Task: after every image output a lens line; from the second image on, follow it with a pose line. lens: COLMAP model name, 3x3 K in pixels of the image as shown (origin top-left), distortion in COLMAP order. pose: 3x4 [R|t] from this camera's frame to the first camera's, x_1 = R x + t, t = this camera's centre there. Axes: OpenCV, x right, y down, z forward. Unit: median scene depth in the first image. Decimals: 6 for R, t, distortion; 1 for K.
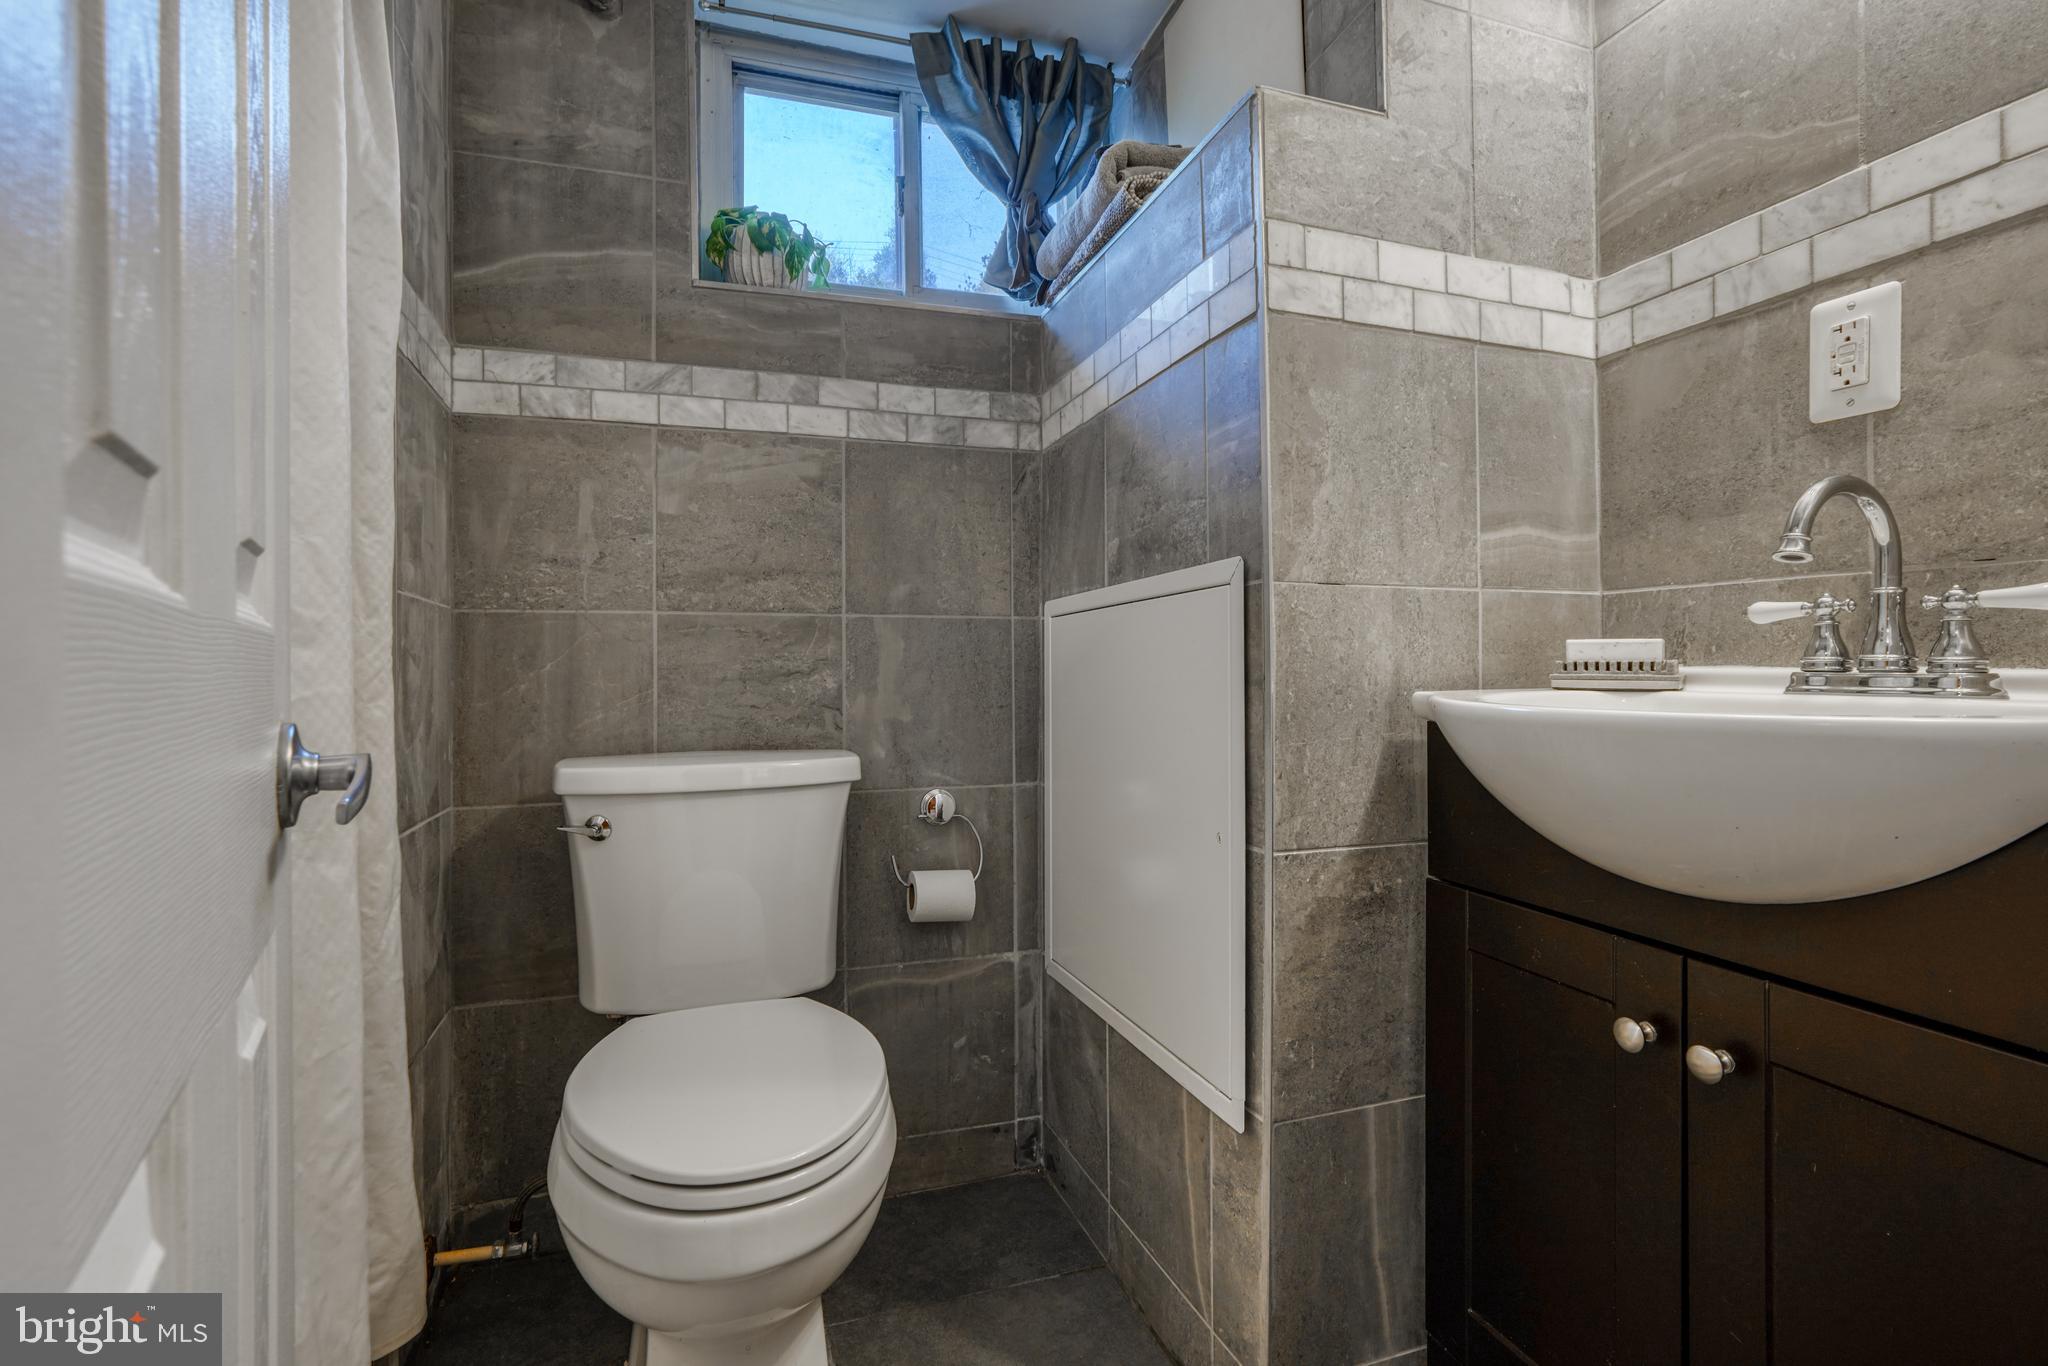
lens RADIAL K [[936.2, 0, 1015.6], [0, 936.2, 672.8], [0, 0, 1]] dist [-0.011329, 0.004024]
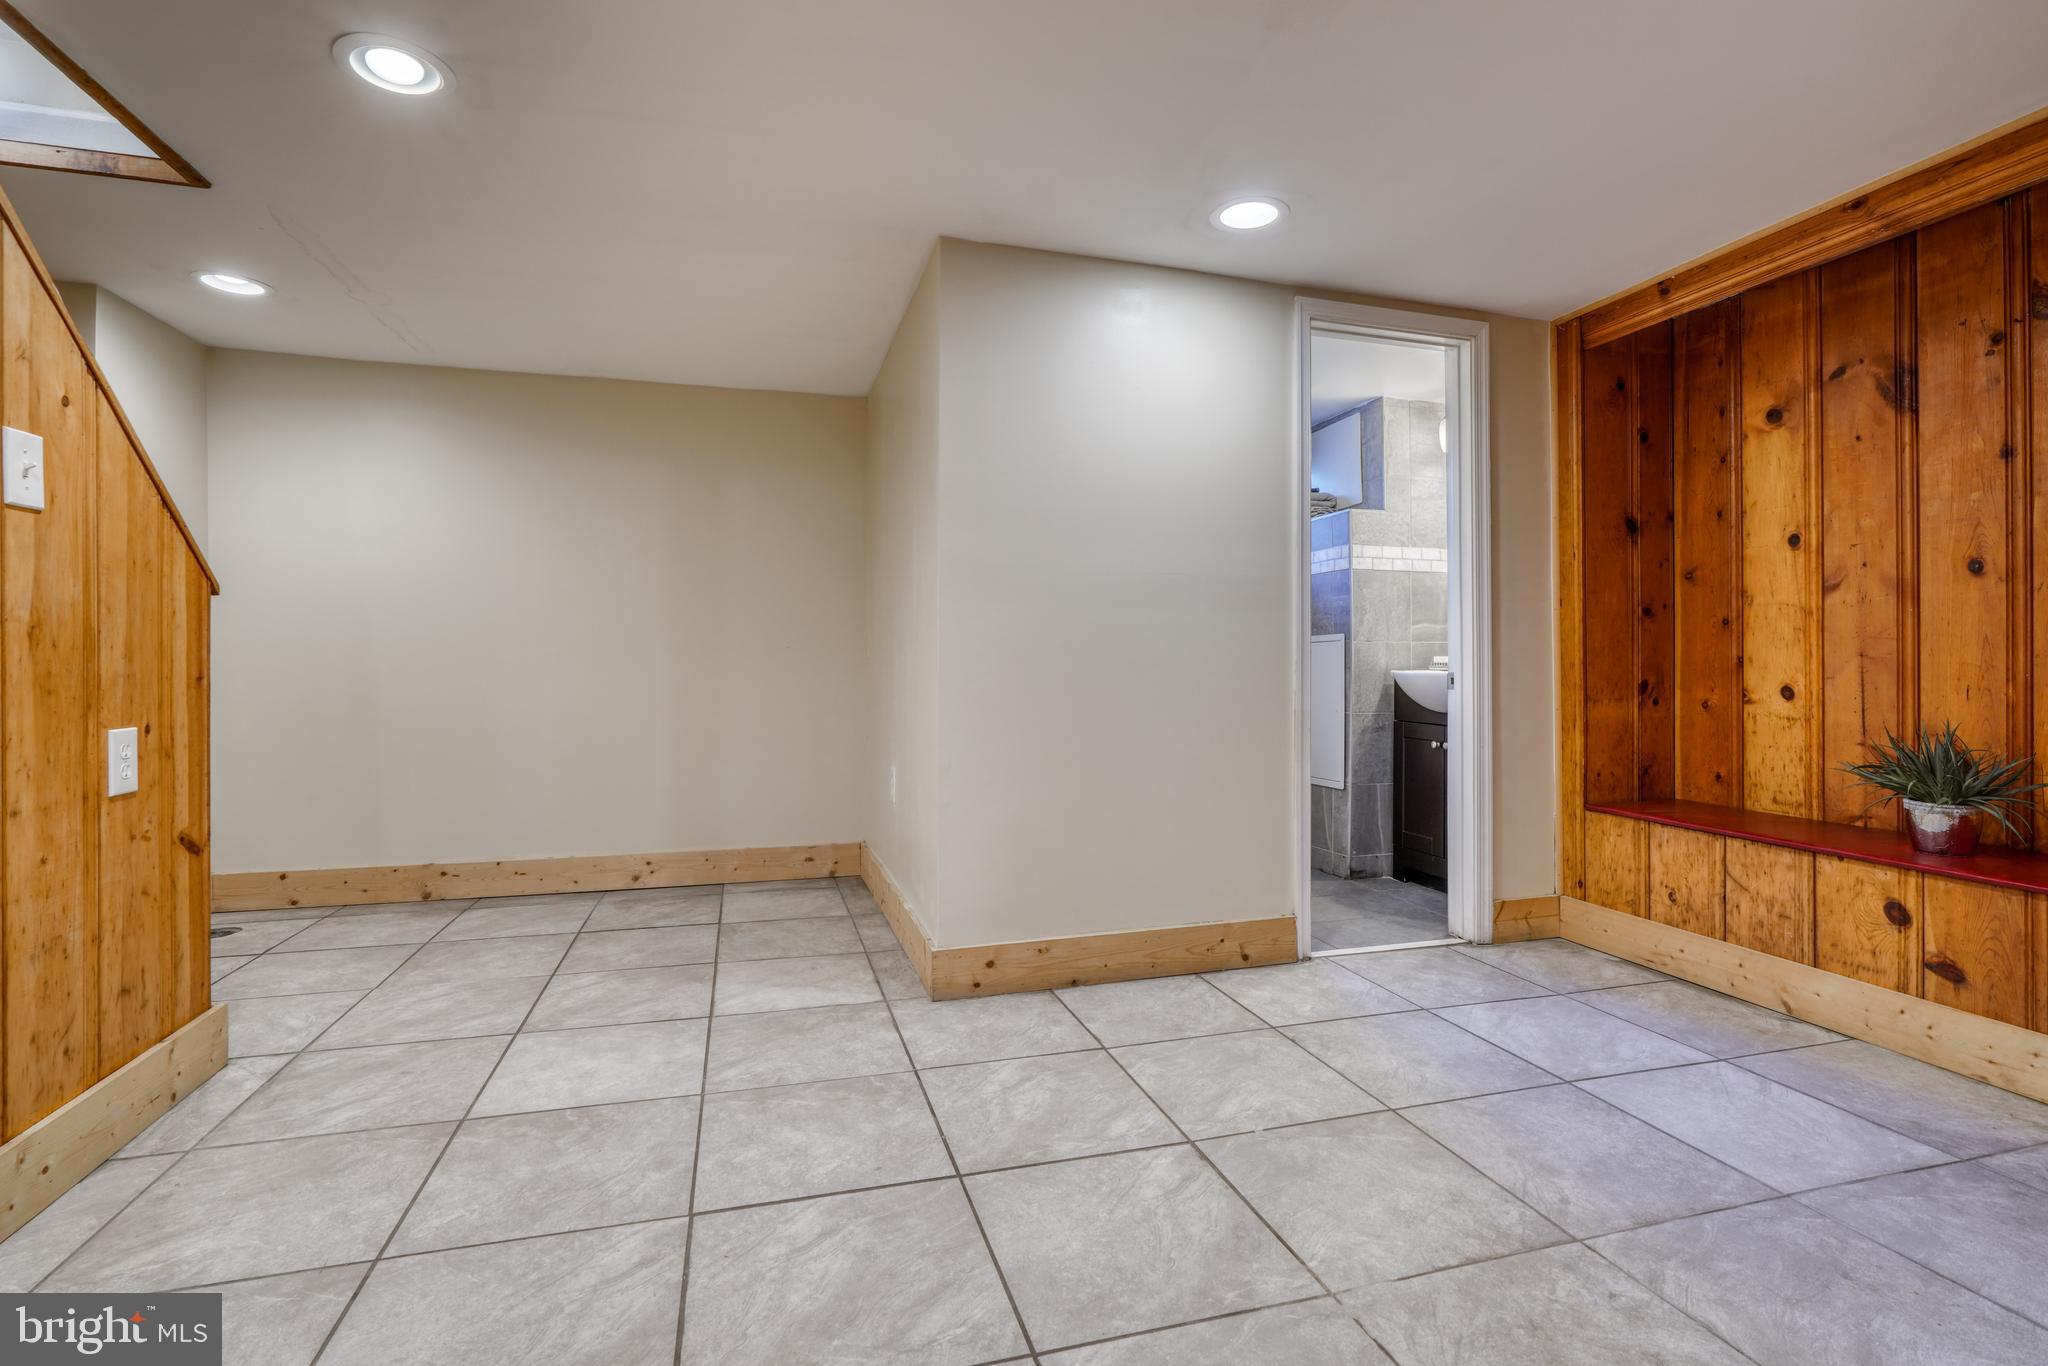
lens RADIAL K [[936.2, 0, 1014.0], [0, 936.2, 674.0], [0, 0, 1]] dist [-0.011329, 0.004024]
pose [[0.999403, 0.007338, -0.033755, -0.934793], [-0.007144, 0.999957, 0.005871, 0.022319], [0.033796, -0.005626, 0.999413, -2.732139]]
